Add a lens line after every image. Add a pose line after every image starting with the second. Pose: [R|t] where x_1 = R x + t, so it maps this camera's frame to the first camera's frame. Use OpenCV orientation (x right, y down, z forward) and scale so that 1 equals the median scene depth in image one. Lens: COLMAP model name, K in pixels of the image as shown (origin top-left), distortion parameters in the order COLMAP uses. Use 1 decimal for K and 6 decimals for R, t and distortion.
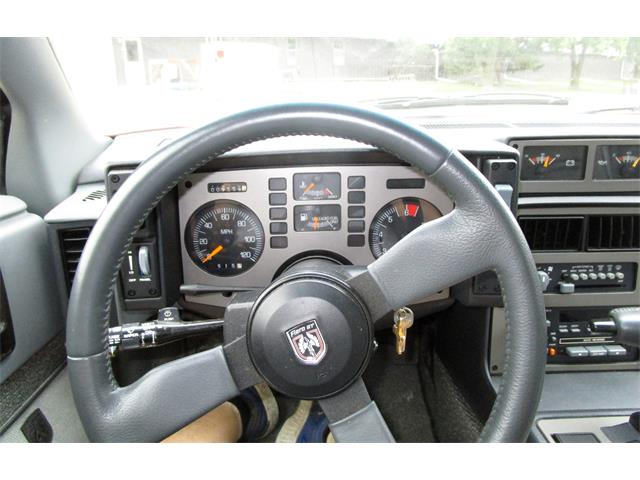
lens RADIAL K [[454.3, 0, 310.2], [0, 454.3, 201.1], [0, 0, 1]] dist [-0.037996, 0.009960]
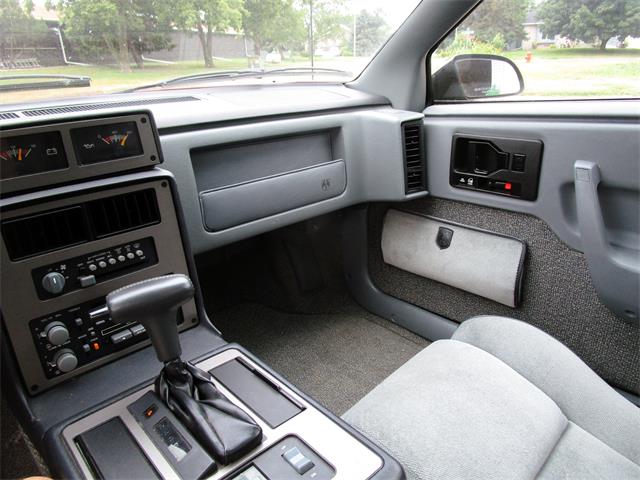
lens RADIAL K [[454.3, 0, 318.0], [0, 454.3, 237.7], [0, 0, 1]] dist [-0.037996, 0.009960]
pose [[0.750921, -0.259399, 0.607314, 0.381012], [0.190271, 0.965612, 0.177174, 0.026525], [-0.632388, -0.017490, 0.774454, -0.062600]]
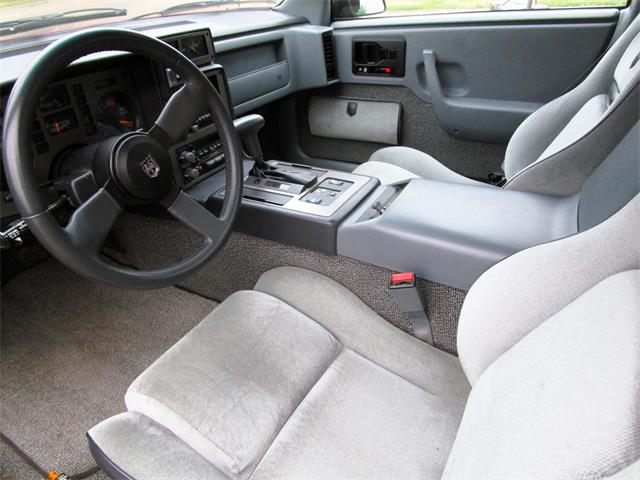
lens RADIAL K [[454.3, 0, 321.8], [0, 454.3, 237.5], [0, 0, 1]] dist [-0.037996, 0.009960]
pose [[0.479094, -0.456599, 0.749657, -0.693334], [0.244883, 0.889672, 0.385378, 0.016070], [-0.842912, -0.001054, 0.538050, -0.349541]]
